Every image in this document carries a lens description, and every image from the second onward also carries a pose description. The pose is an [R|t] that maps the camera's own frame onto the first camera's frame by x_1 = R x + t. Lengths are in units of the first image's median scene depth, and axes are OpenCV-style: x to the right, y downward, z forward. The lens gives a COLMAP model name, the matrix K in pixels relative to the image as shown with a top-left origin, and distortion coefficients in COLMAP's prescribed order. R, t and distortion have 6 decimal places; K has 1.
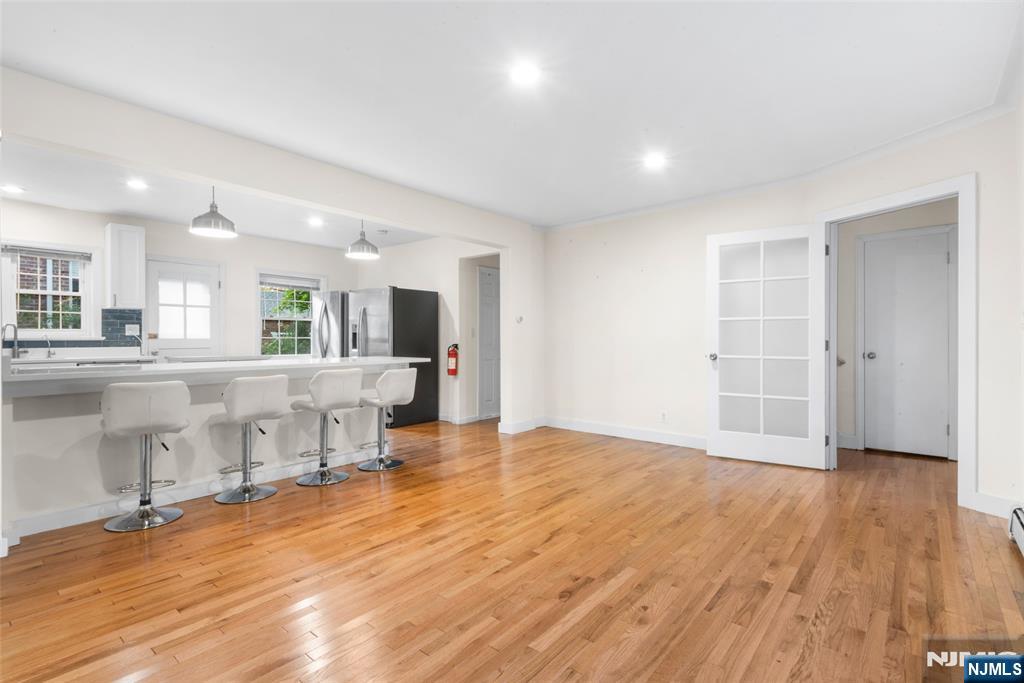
lens RADIAL K [[475.8, 0, 510.9], [0, 475.8, 337.2], [0, 0, 1]] dist [0.023256, -0.006886]
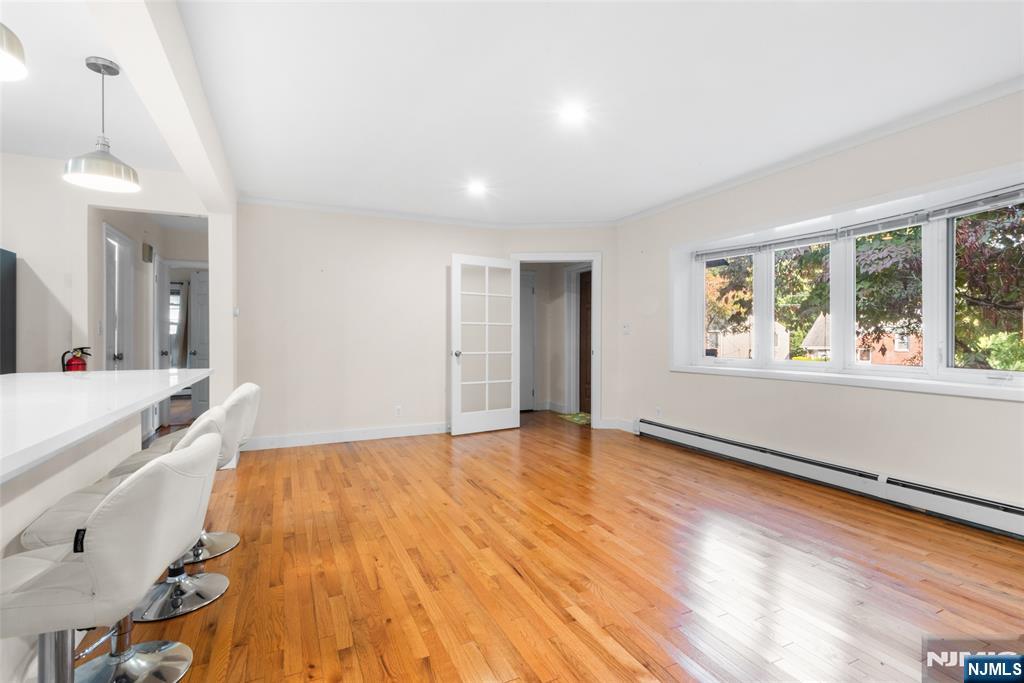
lens RADIAL K [[475.8, 0, 512.9], [0, 475.8, 335.8], [0, 0, 1]] dist [0.023256, -0.006886]
pose [[0.417947, 0.009415, 0.908422, -0.621310], [-0.003657, 0.999956, -0.008681, 0.004564], [-0.908464, 0.000307, 0.417963, 0.363527]]
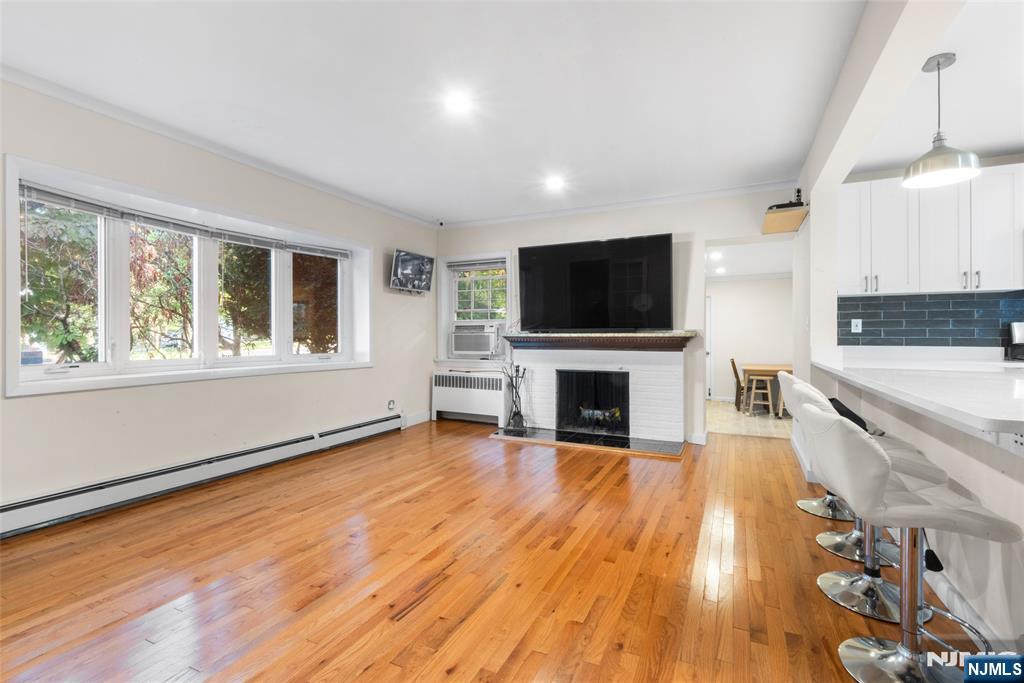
lens RADIAL K [[475.8, 0, 509.5], [0, 475.8, 335.2], [0, 0, 1]] dist [0.023256, -0.006886]
pose [[-0.968061, 0.000986, -0.250714, 0.111110], [0.001564, 0.999997, -0.002107, 0.003625], [0.250711, -0.002432, -0.968059, 1.206338]]
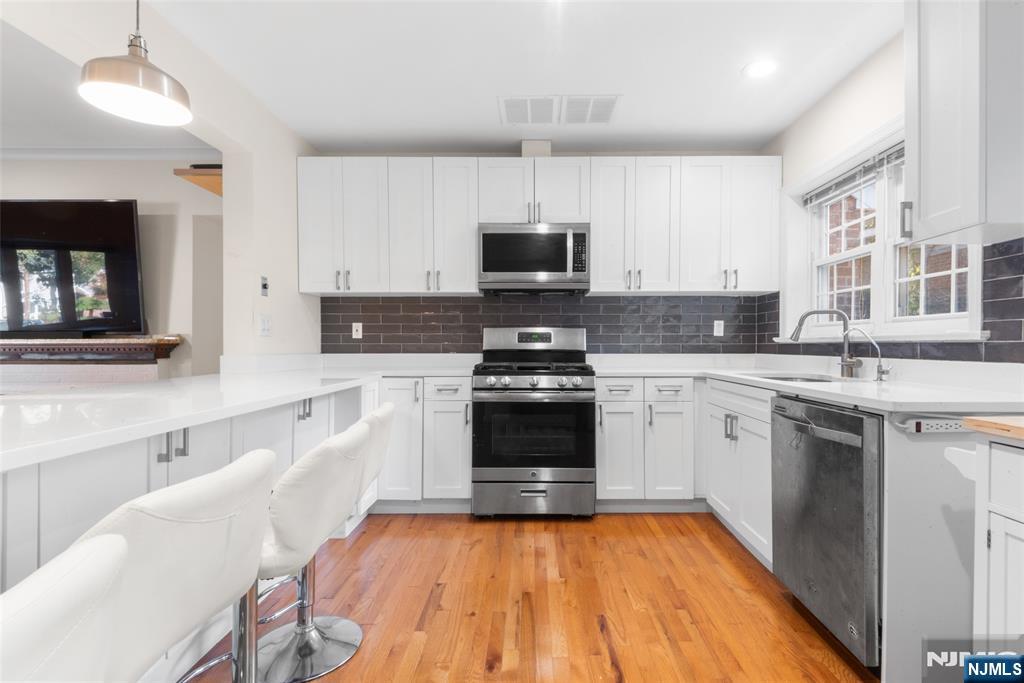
lens RADIAL K [[475.8, 0, 519.1], [0, 475.8, 348.2], [0, 0, 1]] dist [0.023256, -0.006886]
pose [[-0.767058, 0.007534, -0.641533, -0.474405], [0.003754, 0.999967, 0.007255, 0.009096], [0.641566, 0.003157, -0.767061, 1.265619]]
